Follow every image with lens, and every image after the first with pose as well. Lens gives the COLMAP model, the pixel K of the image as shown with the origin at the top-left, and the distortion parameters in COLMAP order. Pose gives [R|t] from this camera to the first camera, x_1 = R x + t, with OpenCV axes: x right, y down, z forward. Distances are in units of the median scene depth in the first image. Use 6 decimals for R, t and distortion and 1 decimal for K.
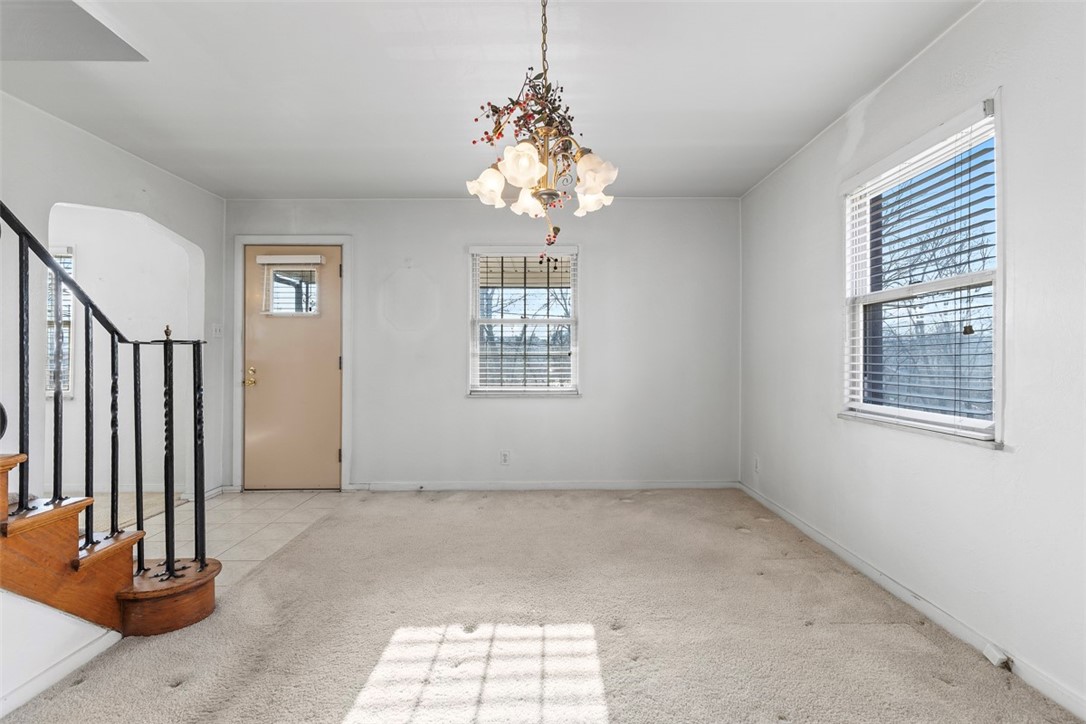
lens RADIAL K [[492.3, 0, 553.6], [0, 492.3, 354.3], [0, 0, 1]] dist [-0.002430, -0.000459]
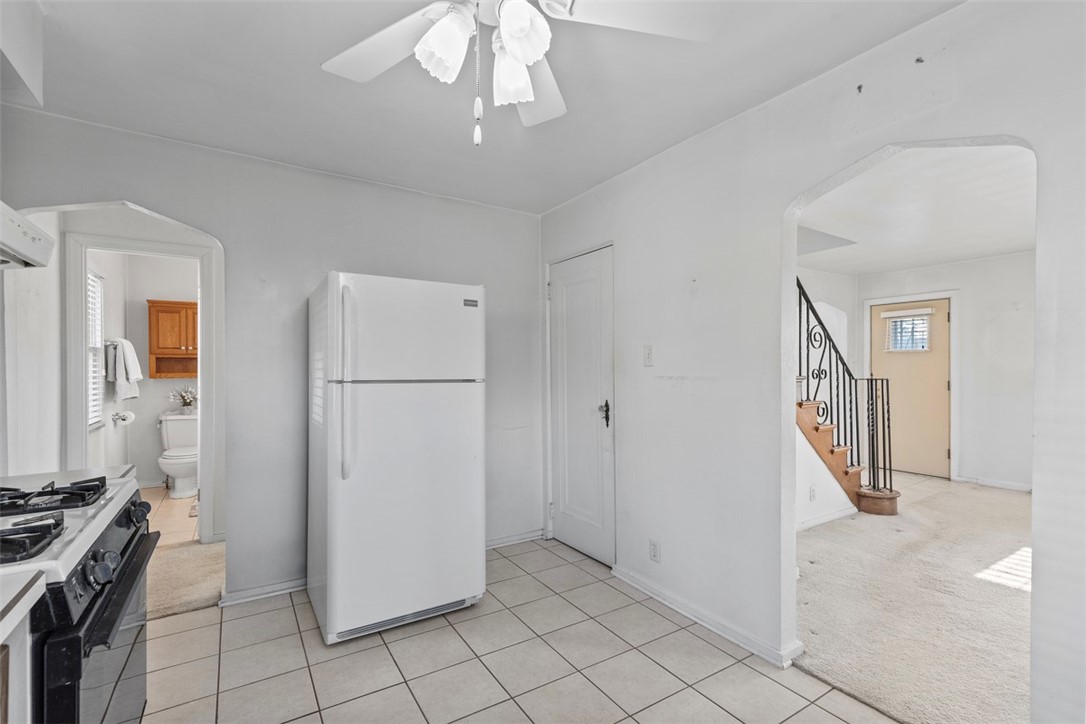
lens RADIAL K [[486.8, 0, 544.9], [0, 486.8, 365.6], [0, 0, 1]] dist [0.001952, 0.000106]
pose [[0.522369, -0.001678, -0.852718, 0.130305], [0.008823, 0.999955, 0.003437, -0.051731], [0.852674, -0.009318, 0.522361, -0.650259]]
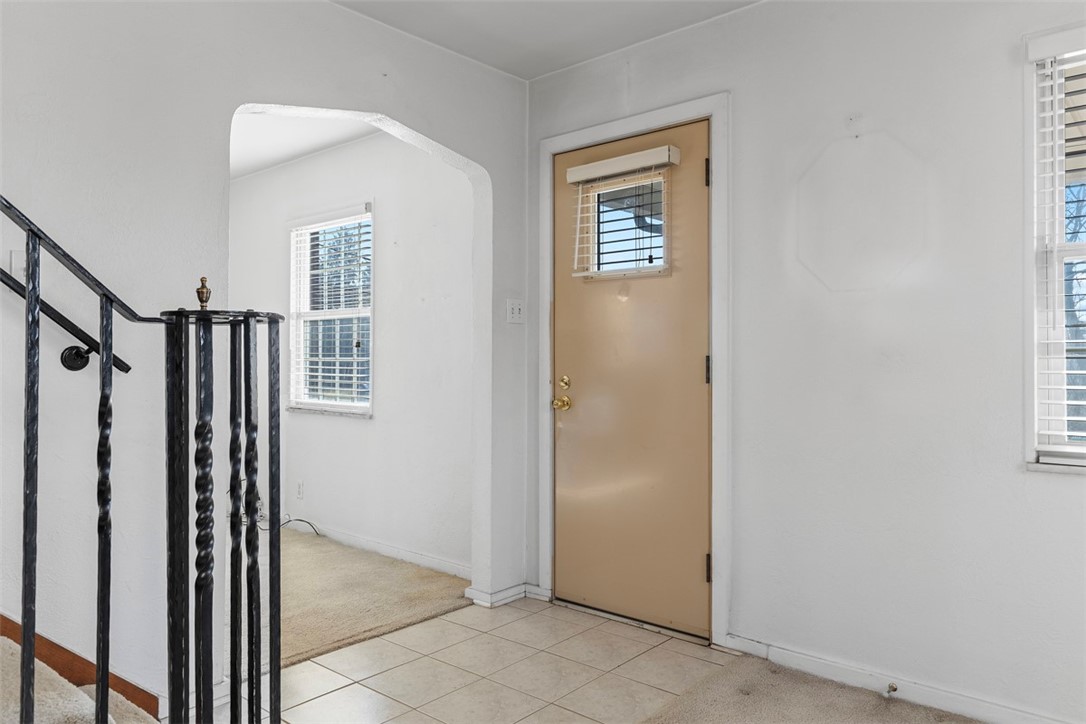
lens RADIAL K [[756.0, 0, 547.6], [0, 756.0, 349.3], [0, 0, 1]] dist [0.003965, -0.000816]
pose [[0.739363, -0.010382, -0.673227, -0.063137], [0.003930, 0.999931, -0.011105, 0.006226], [0.673296, 0.005565, 0.739352, 0.369271]]
